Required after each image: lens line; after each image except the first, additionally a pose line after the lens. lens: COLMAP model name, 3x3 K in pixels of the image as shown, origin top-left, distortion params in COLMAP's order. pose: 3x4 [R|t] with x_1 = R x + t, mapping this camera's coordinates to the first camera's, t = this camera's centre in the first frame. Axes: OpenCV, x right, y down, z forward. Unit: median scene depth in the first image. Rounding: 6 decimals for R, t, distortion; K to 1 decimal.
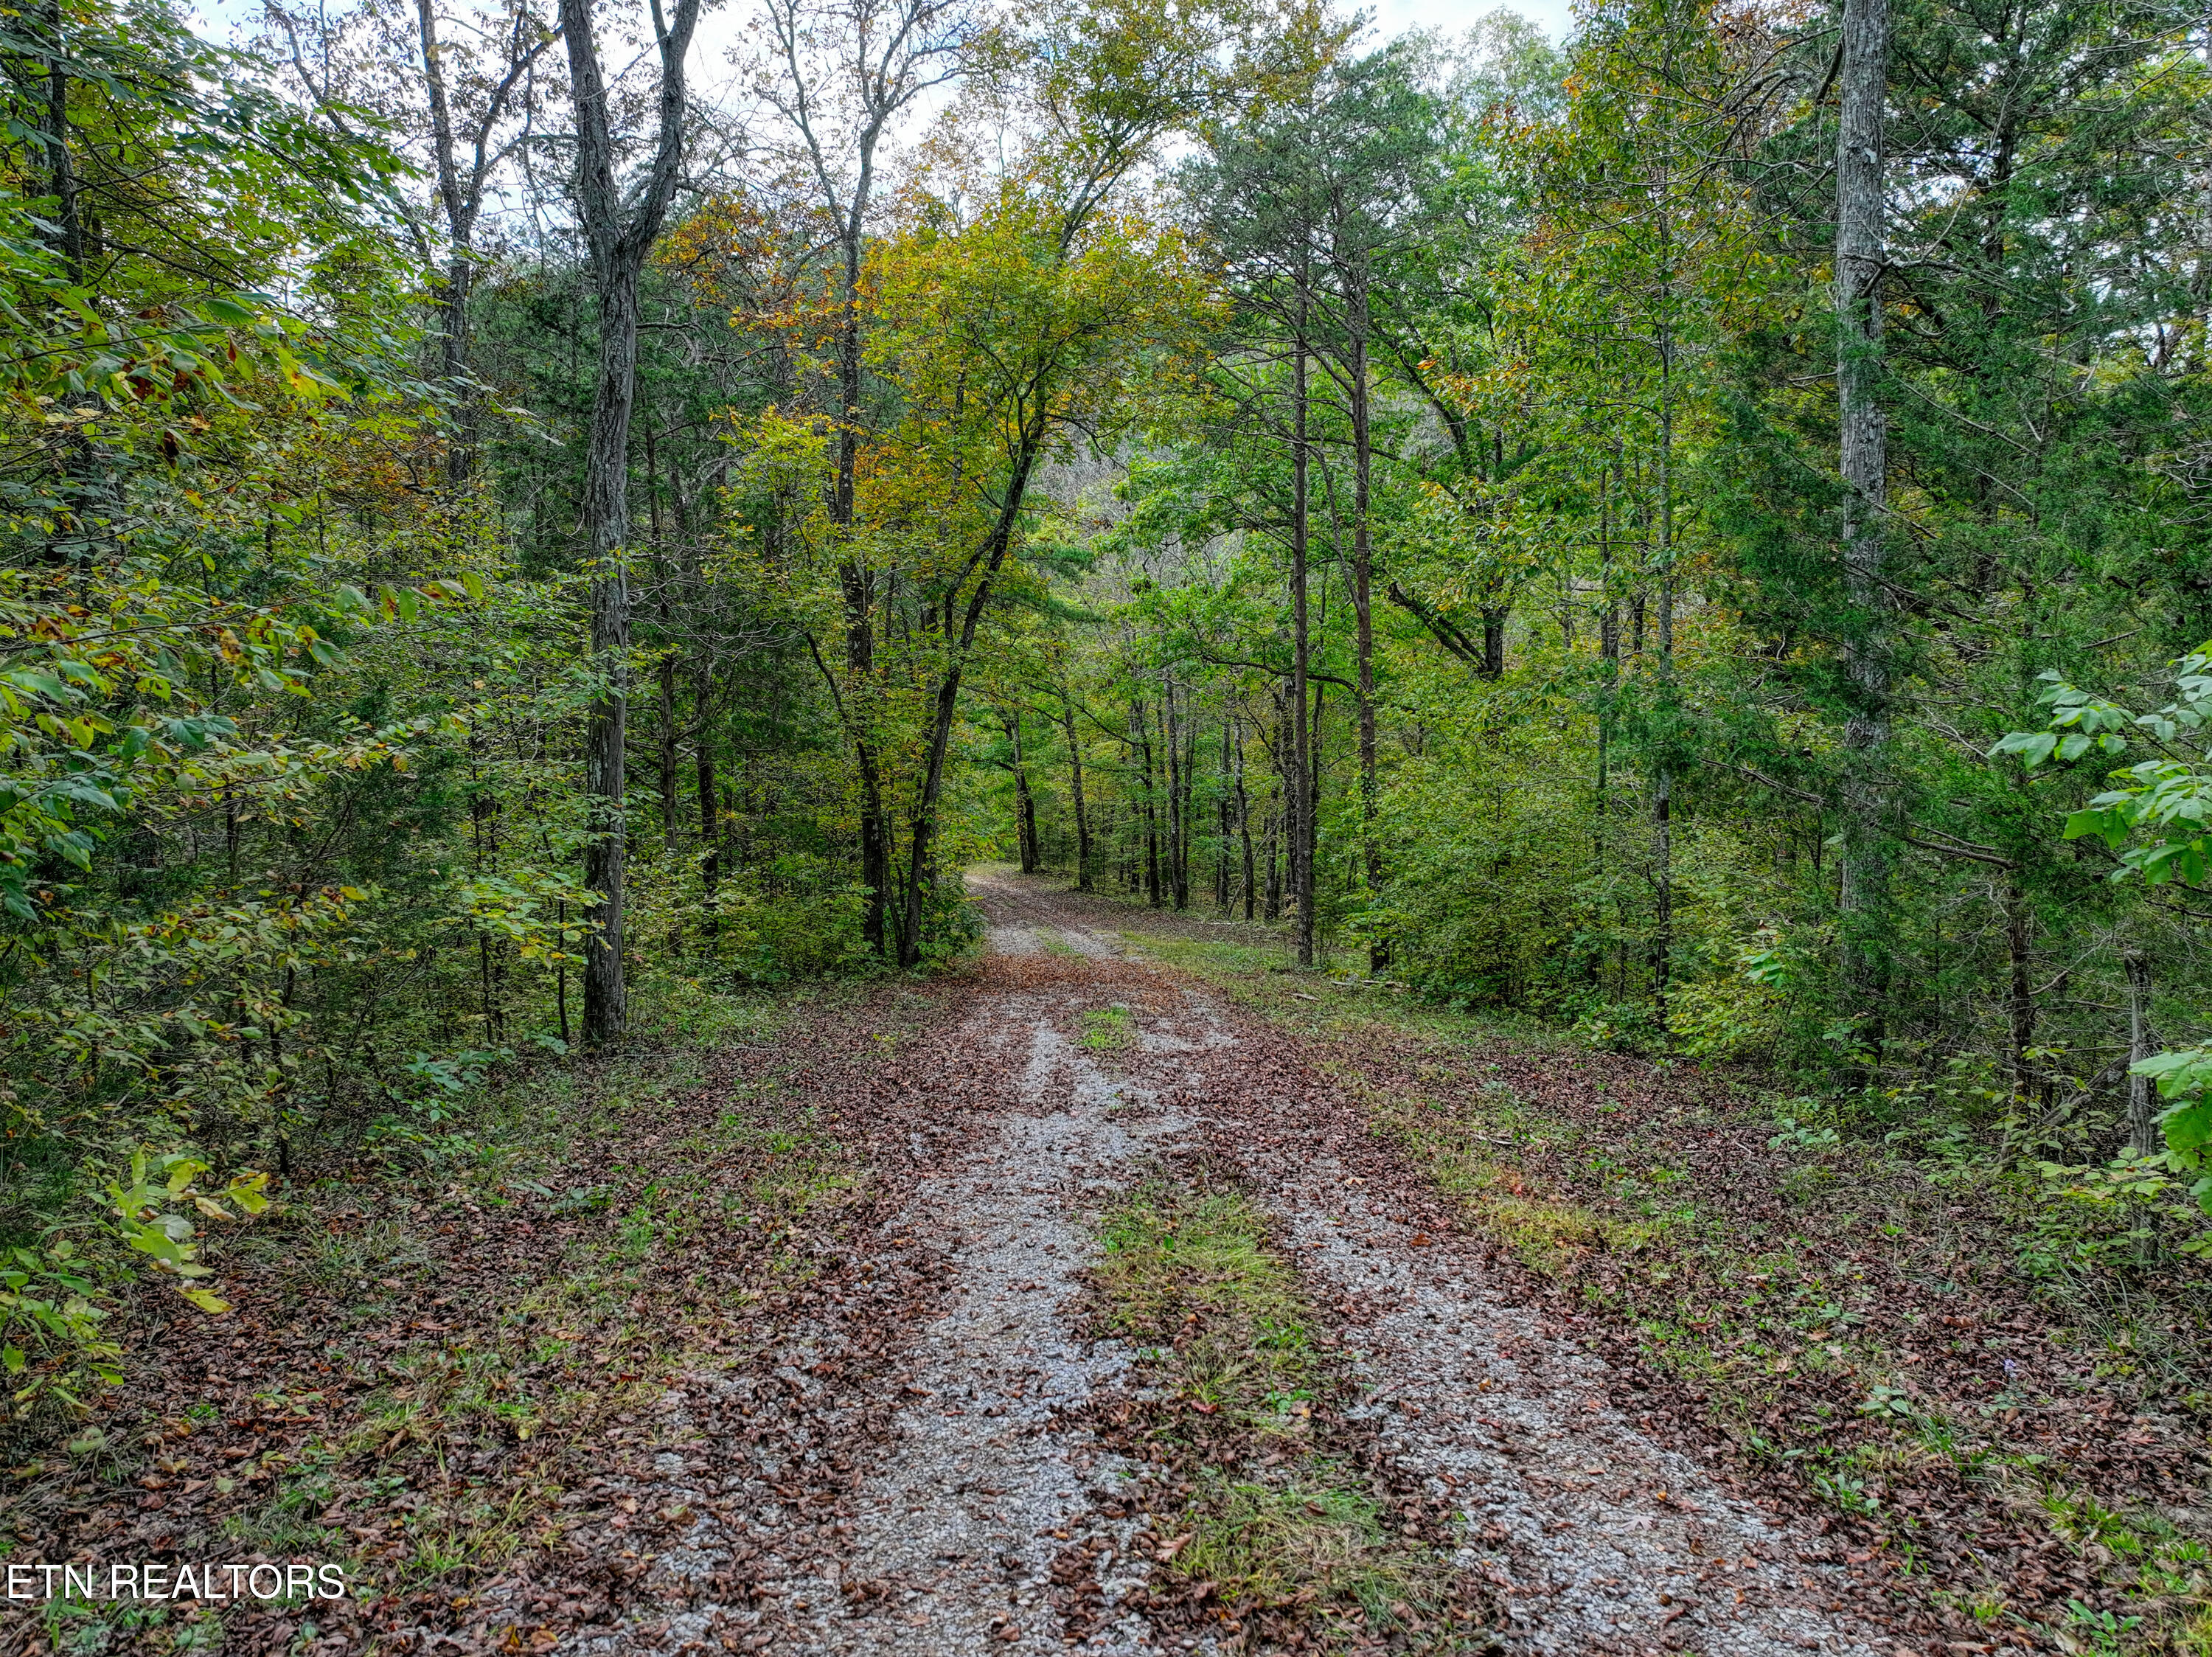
lens RADIAL K [[1578.5, 0, 1106.0], [0, 1578.5, 828.5], [0, 0, 1]] dist [-0.144697, -0.000484]
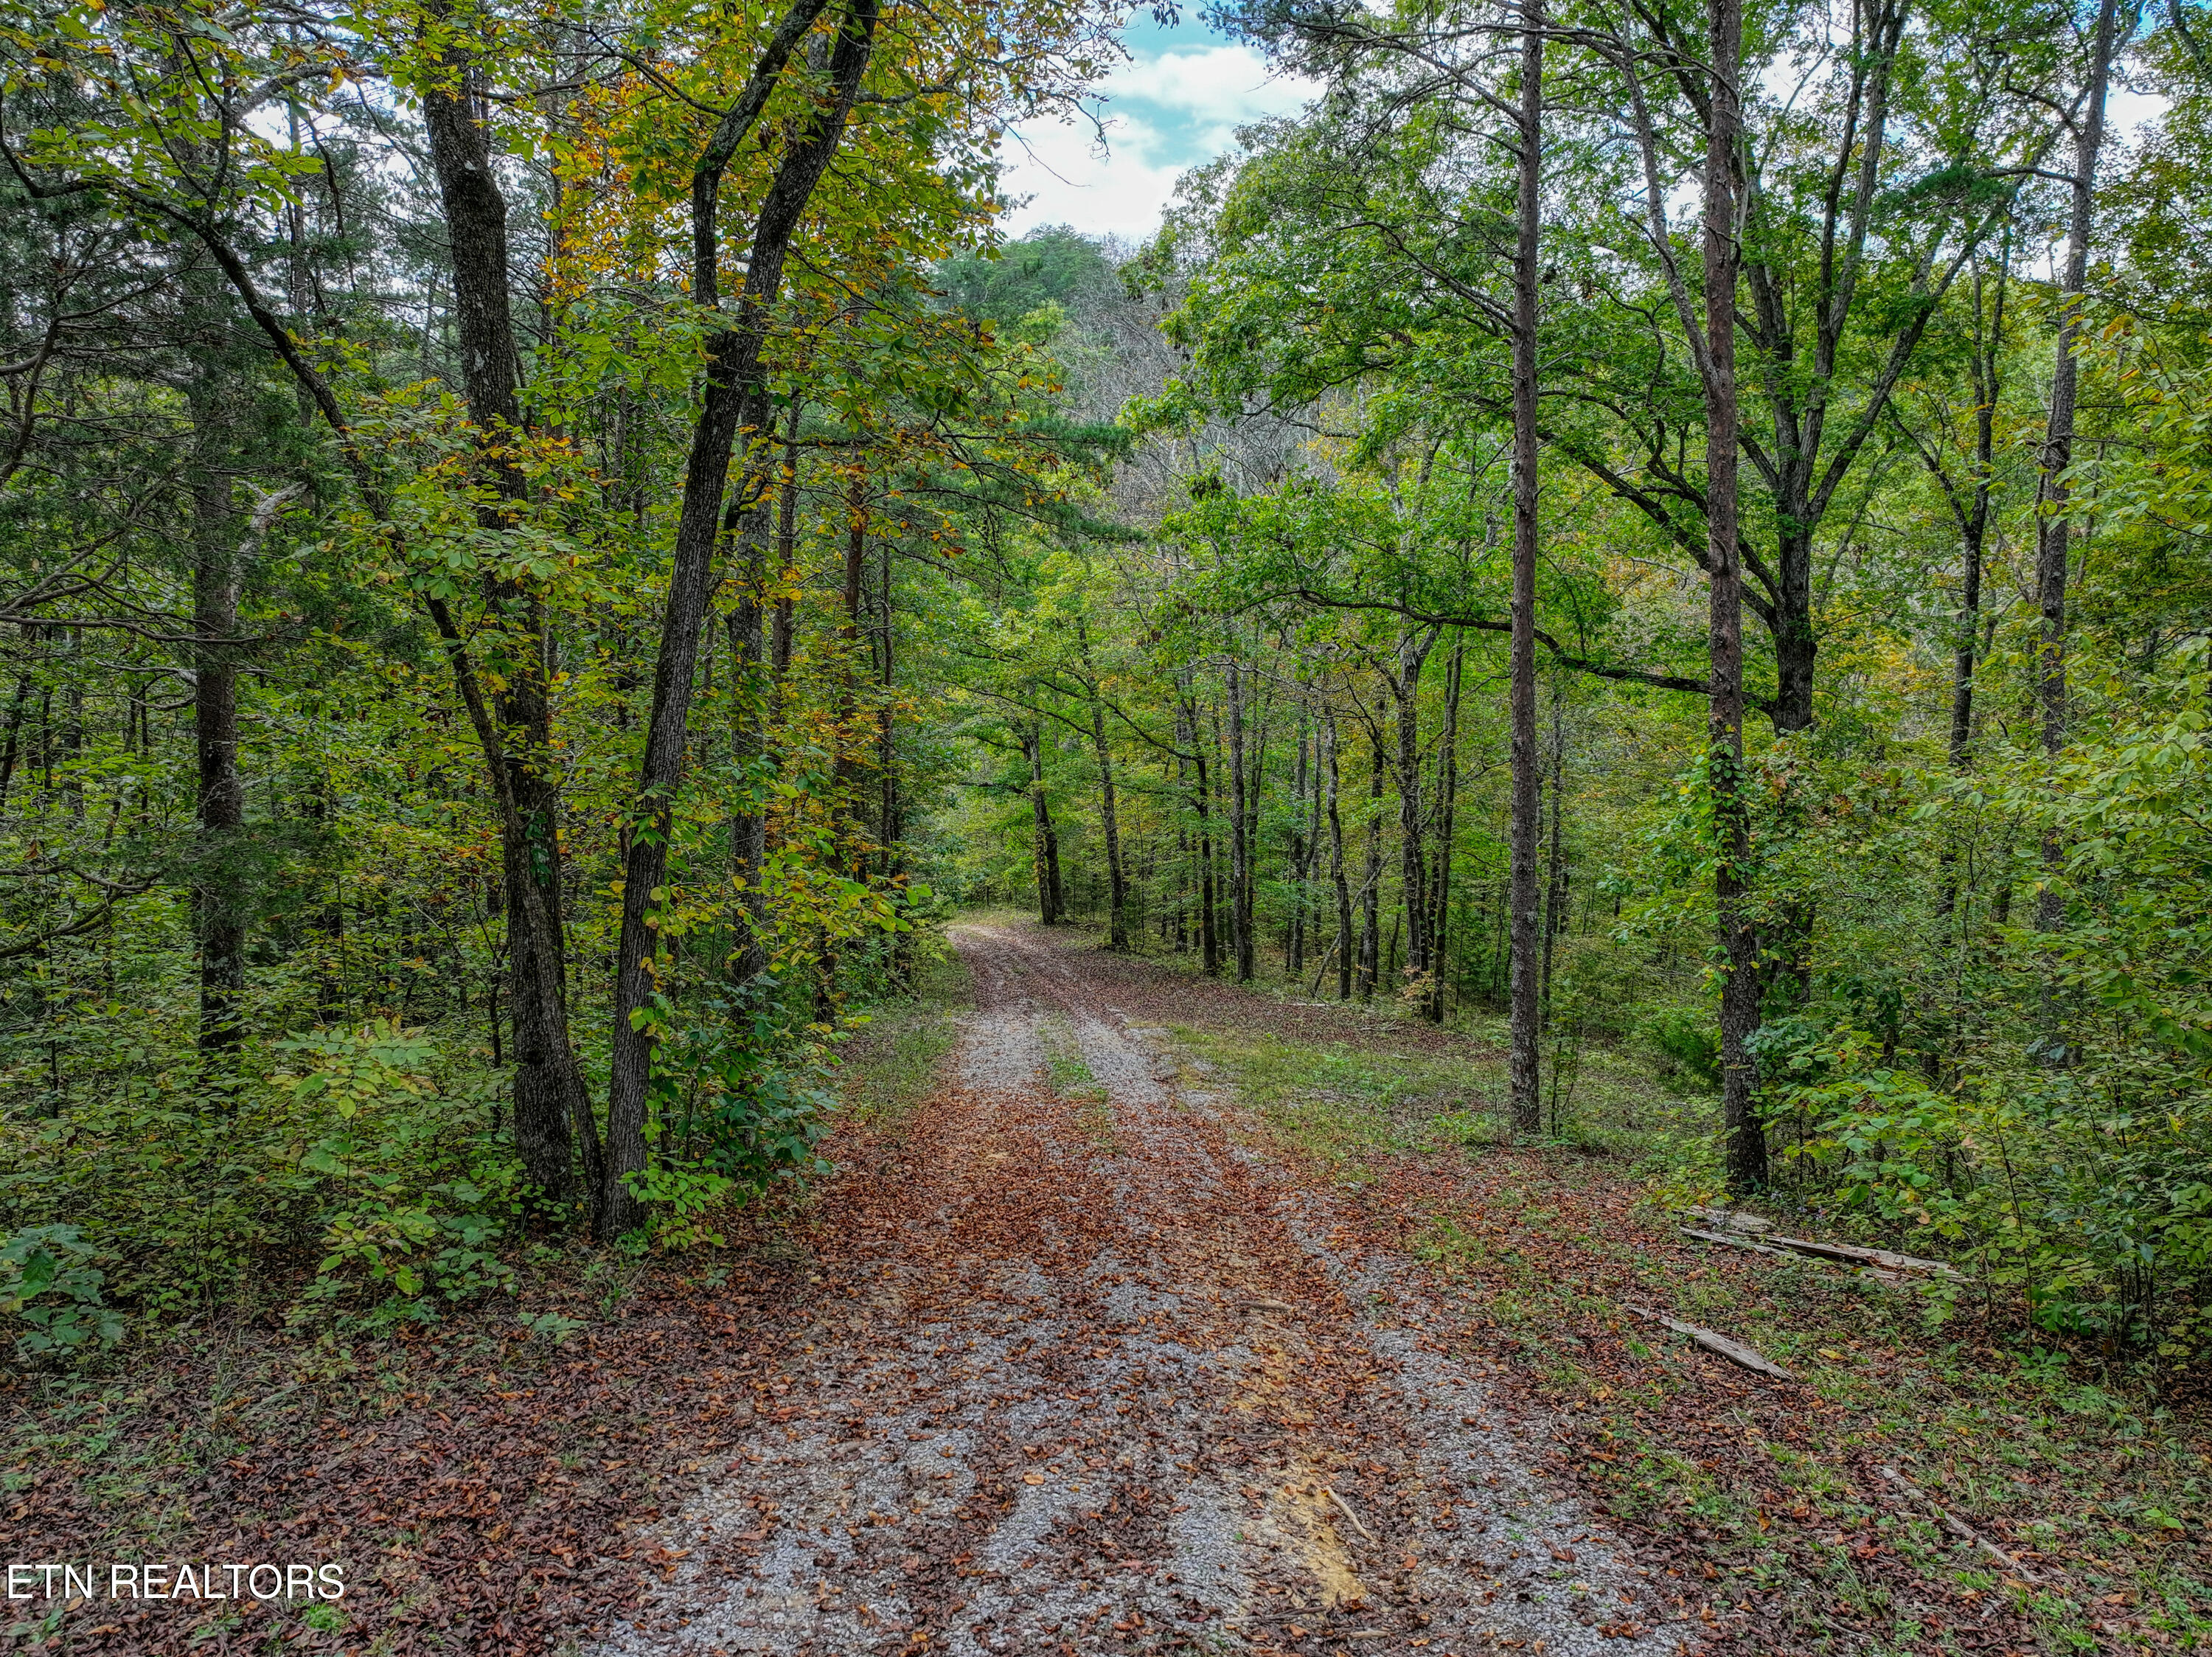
lens RADIAL K [[1578.5, 0, 1106.0], [0, 1578.5, 828.5], [0, 0, 1]] dist [-0.144697, -0.000484]
pose [[0.999694, 0.005922, -0.024036, -0.001117], [-0.006575, 0.999608, -0.027200, 0.001086], [0.023866, 0.027350, 0.999341, 0.243273]]
